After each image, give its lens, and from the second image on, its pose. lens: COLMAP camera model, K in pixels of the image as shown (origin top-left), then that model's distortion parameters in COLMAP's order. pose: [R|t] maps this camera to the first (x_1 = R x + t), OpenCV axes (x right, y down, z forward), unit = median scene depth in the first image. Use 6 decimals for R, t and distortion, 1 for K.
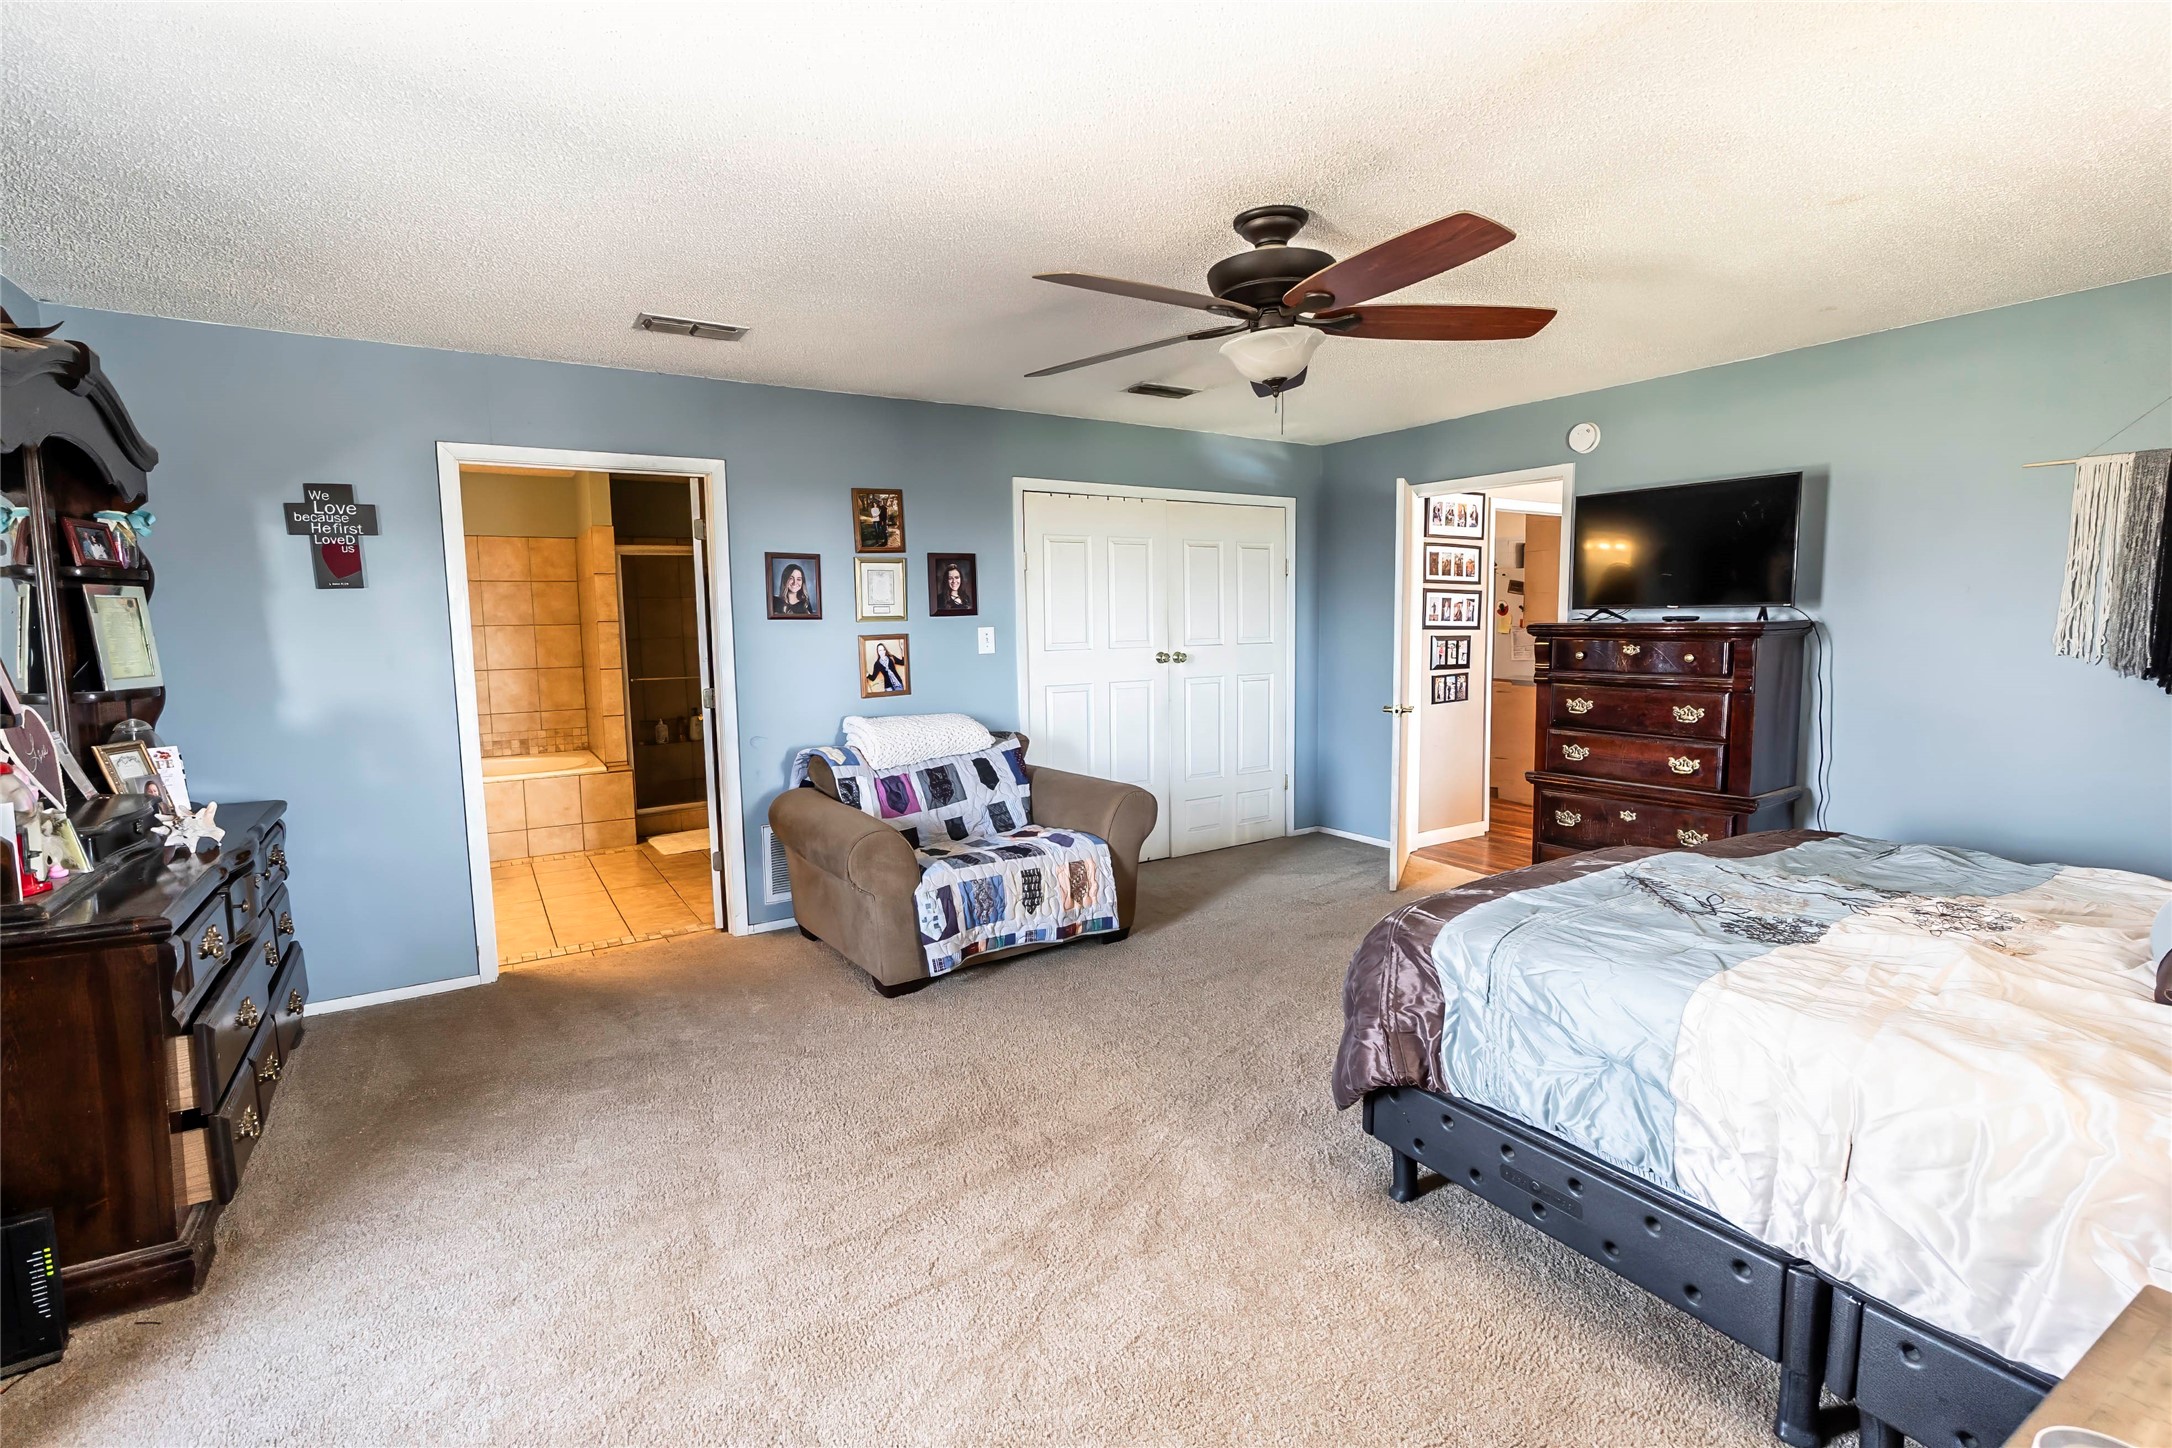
lens RADIAL K [[999.0, 0, 1104.6], [0, 999.0, 722.7], [0, 0, 1]] dist [-0.007998, 0.001062]
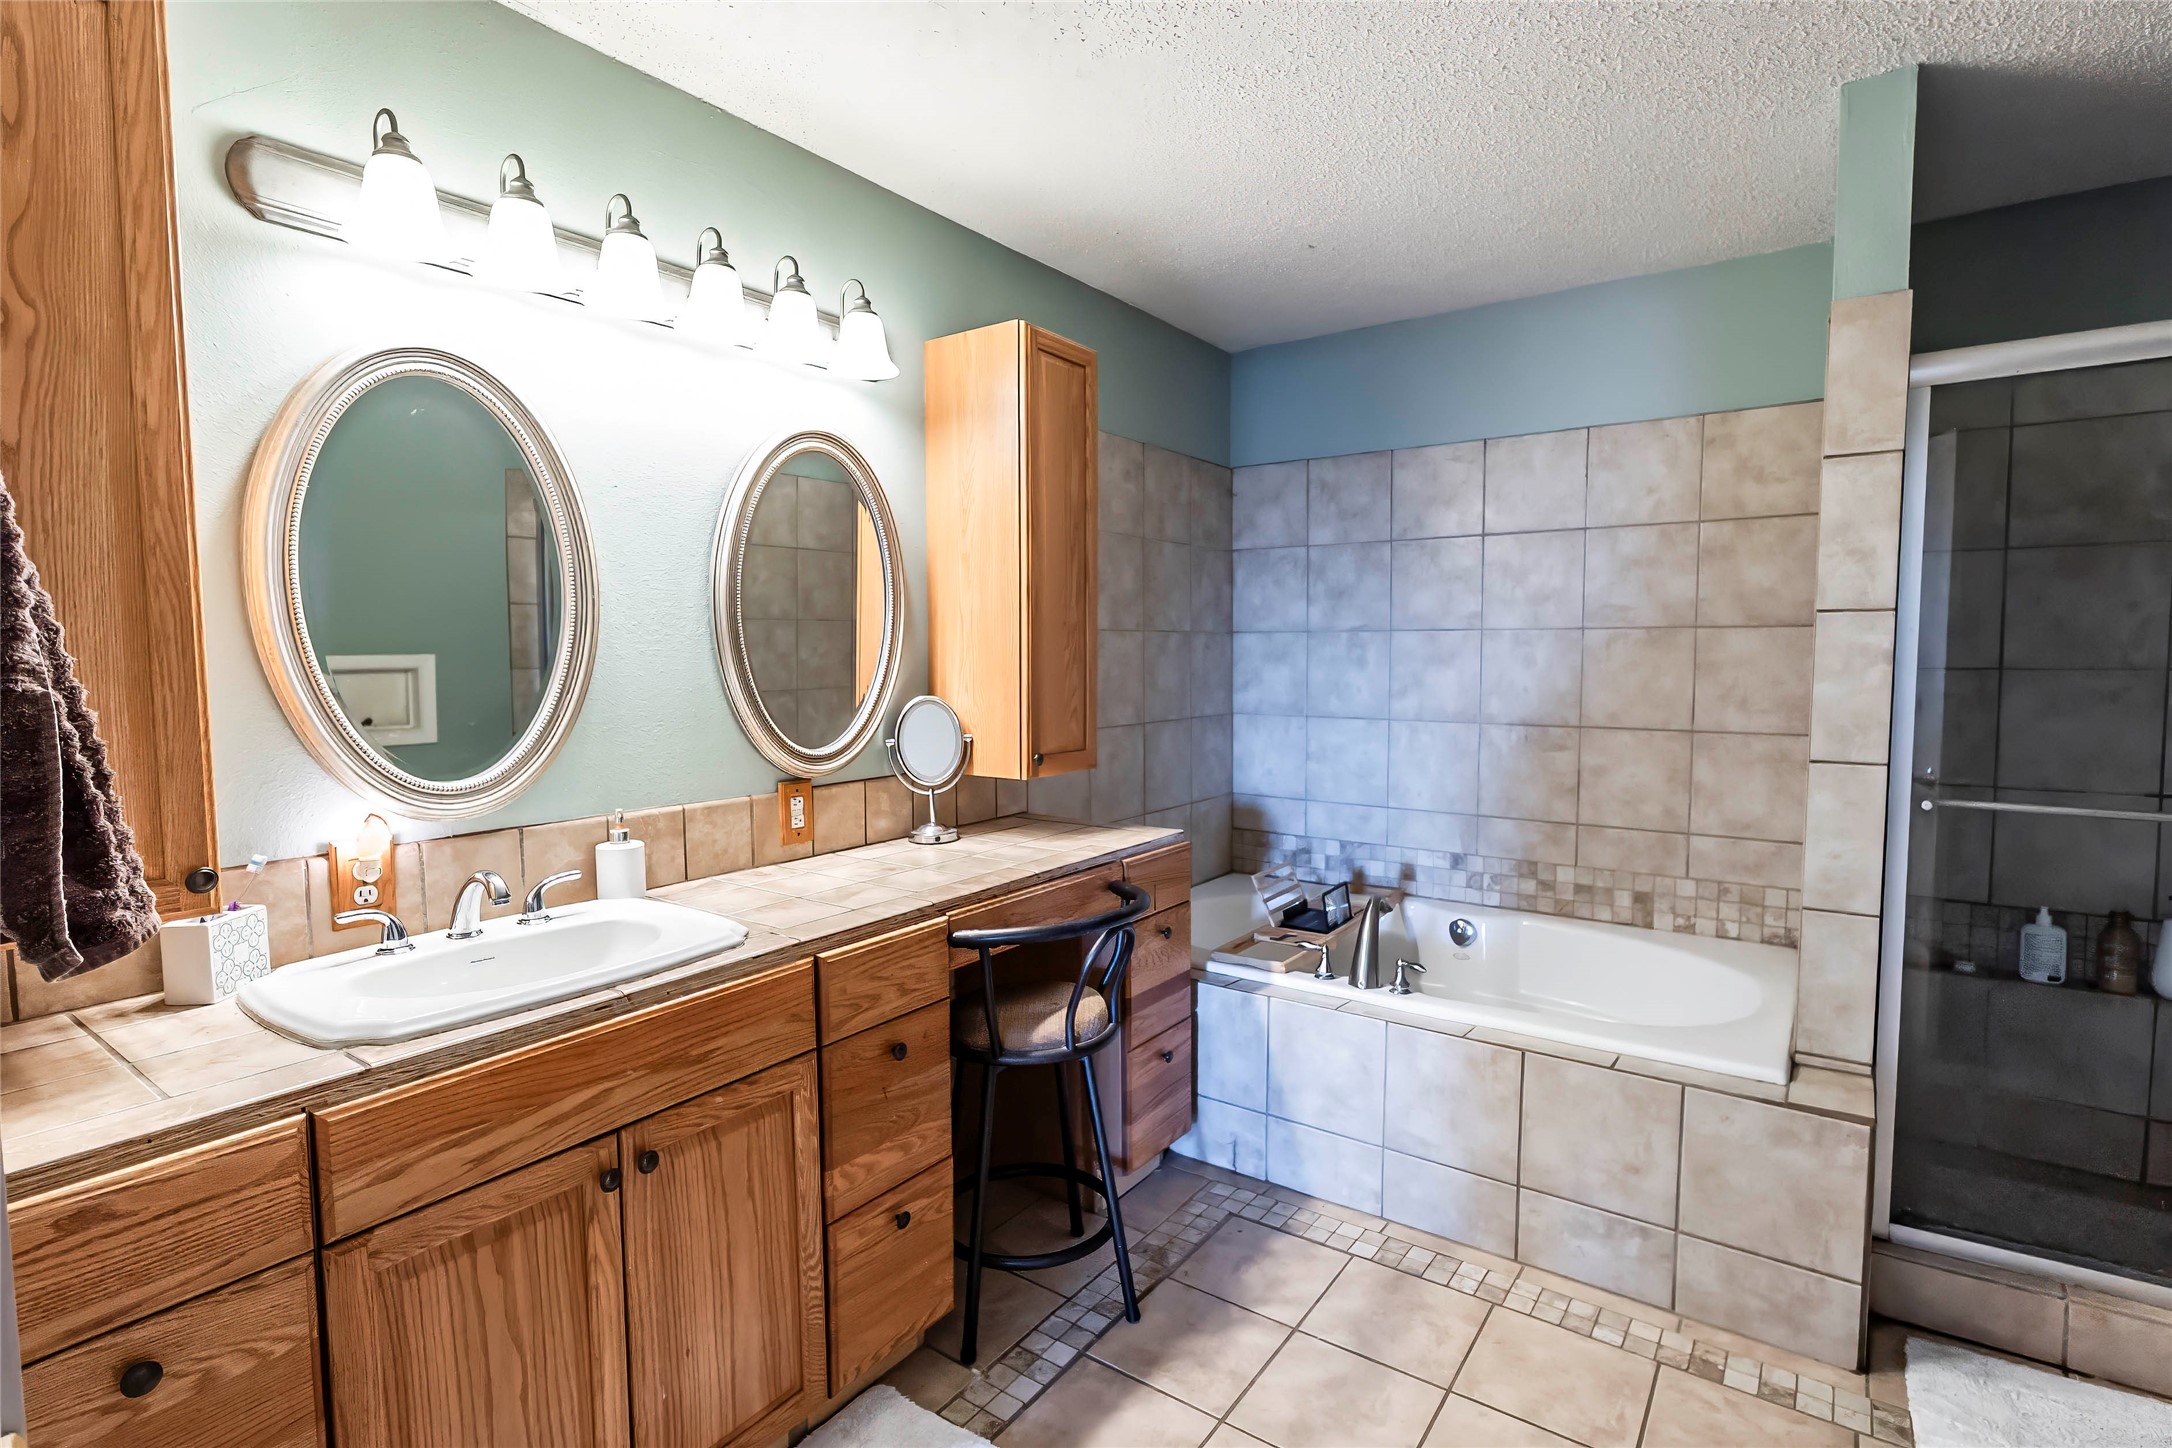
lens RADIAL K [[999.0, 0, 1084.7], [0, 999.0, 735.5], [0, 0, 1]] dist [-0.007998, 0.001062]
pose [[0.350476, 0.083908, -0.932805, -0.270256], [-0.103664, 0.993334, 0.050404, -0.047886], [0.930817, 0.079033, 0.356838, 0.617177]]
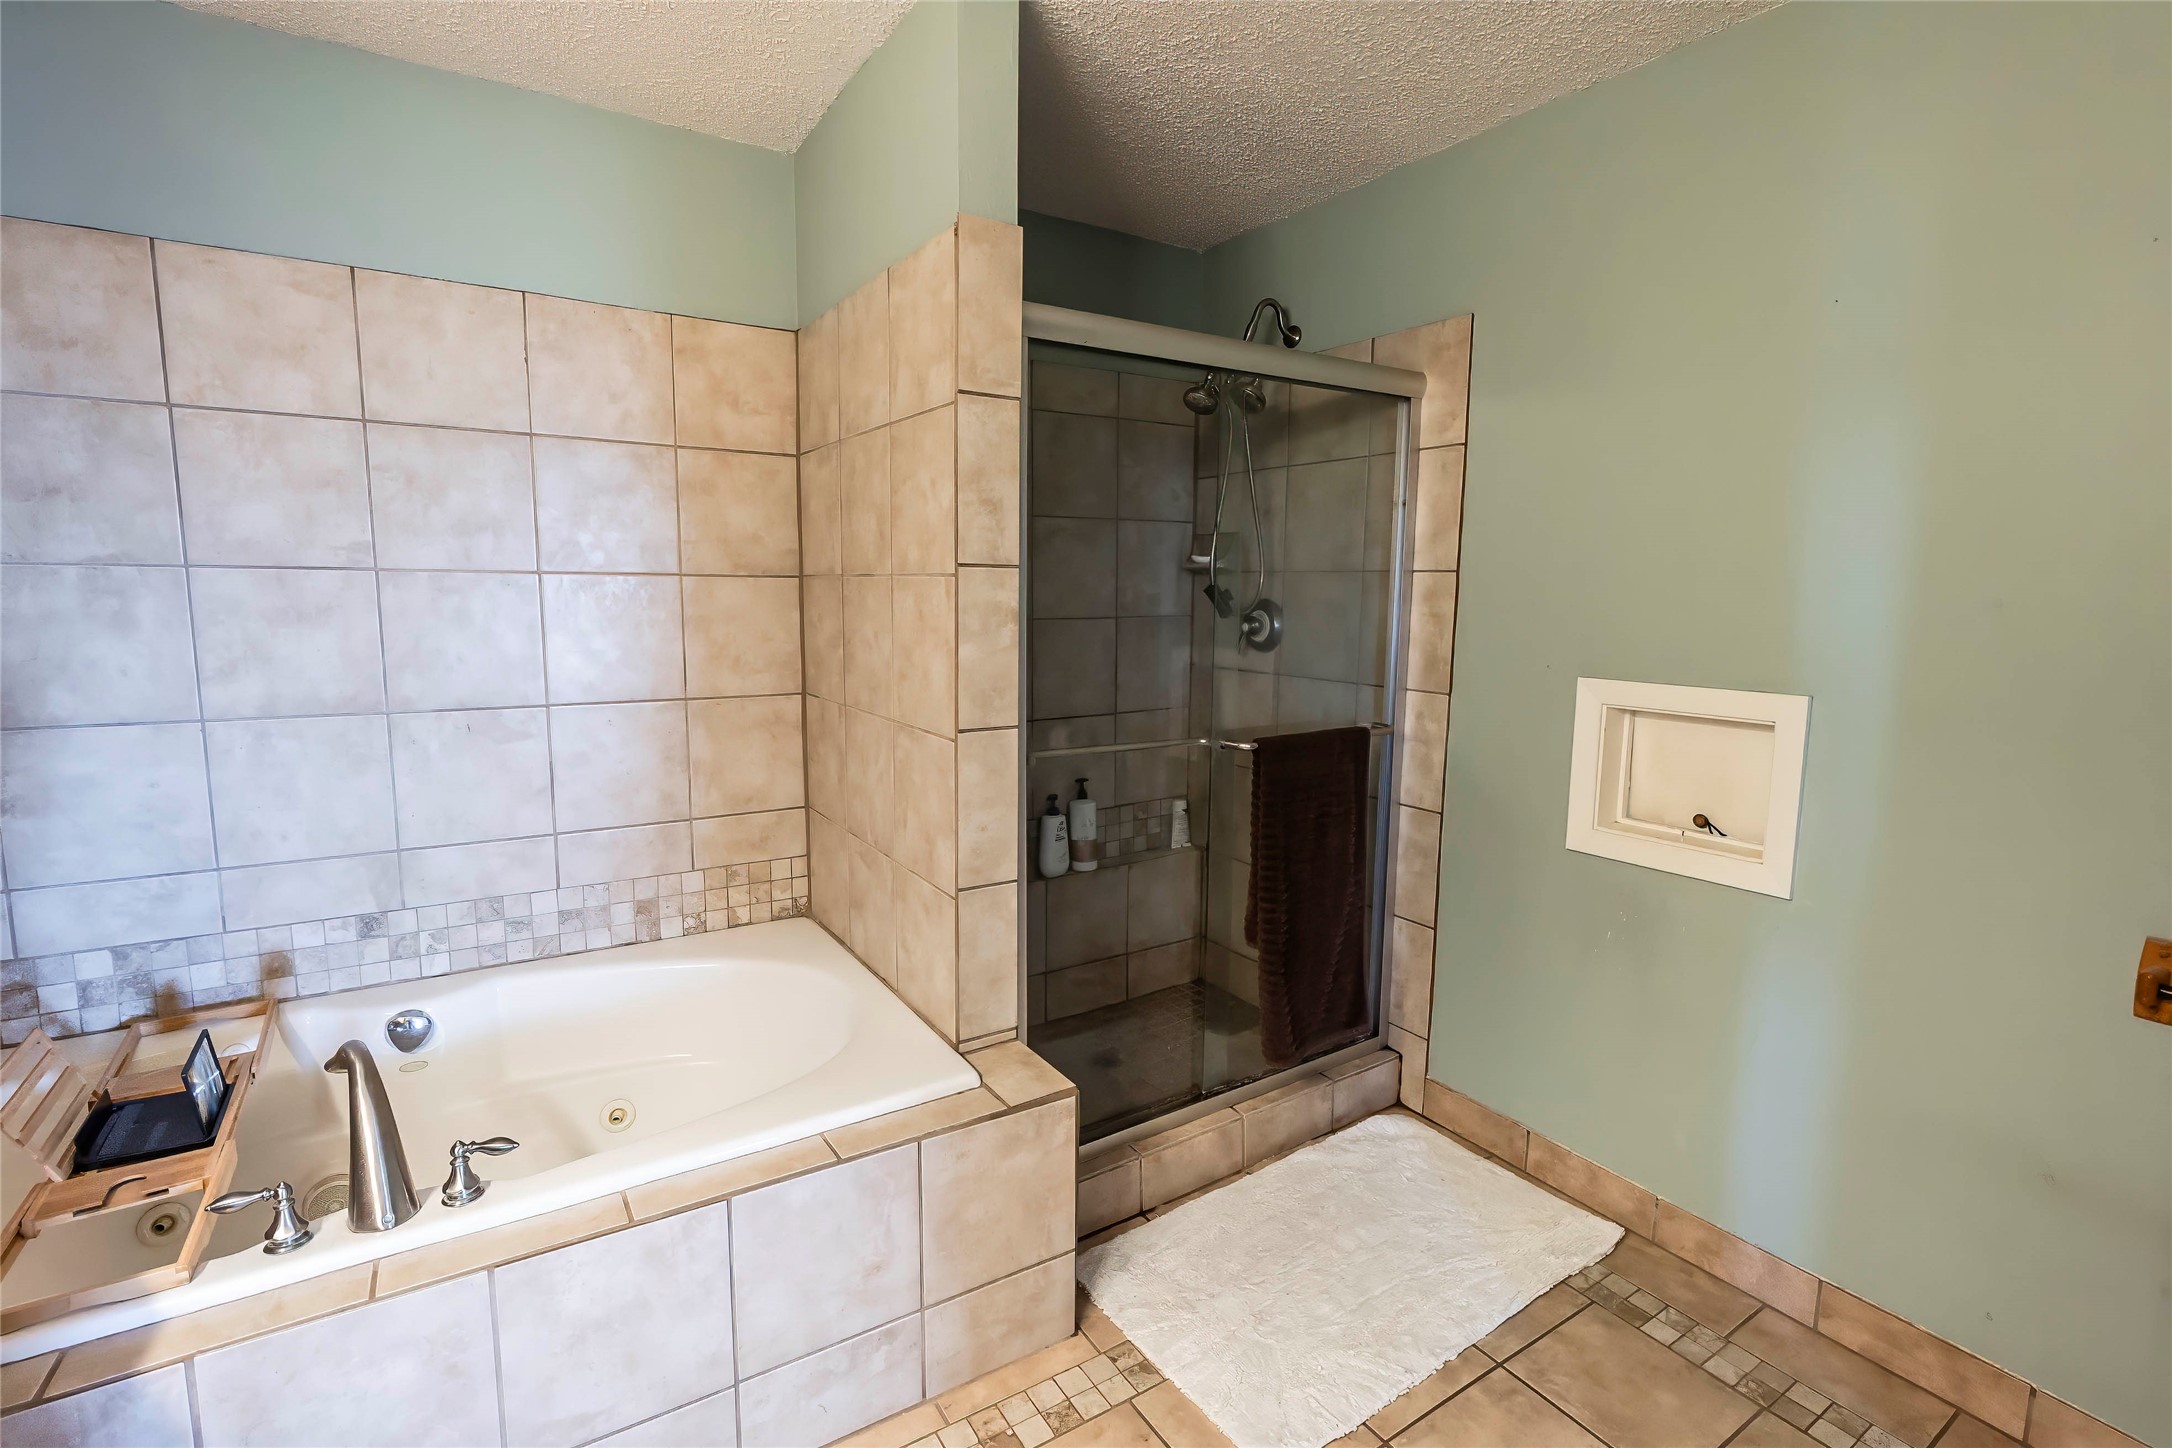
lens RADIAL K [[999.0, 0, 1087.9], [0, 999.0, 723.1], [0, 0, 1]] dist [-0.007998, 0.001062]
pose [[0.999766, 0.016202, -0.014301, -0.424124], [-0.015962, 0.999732, 0.016744, -0.054624], [0.014569, -0.016512, 0.999758, 0.653051]]
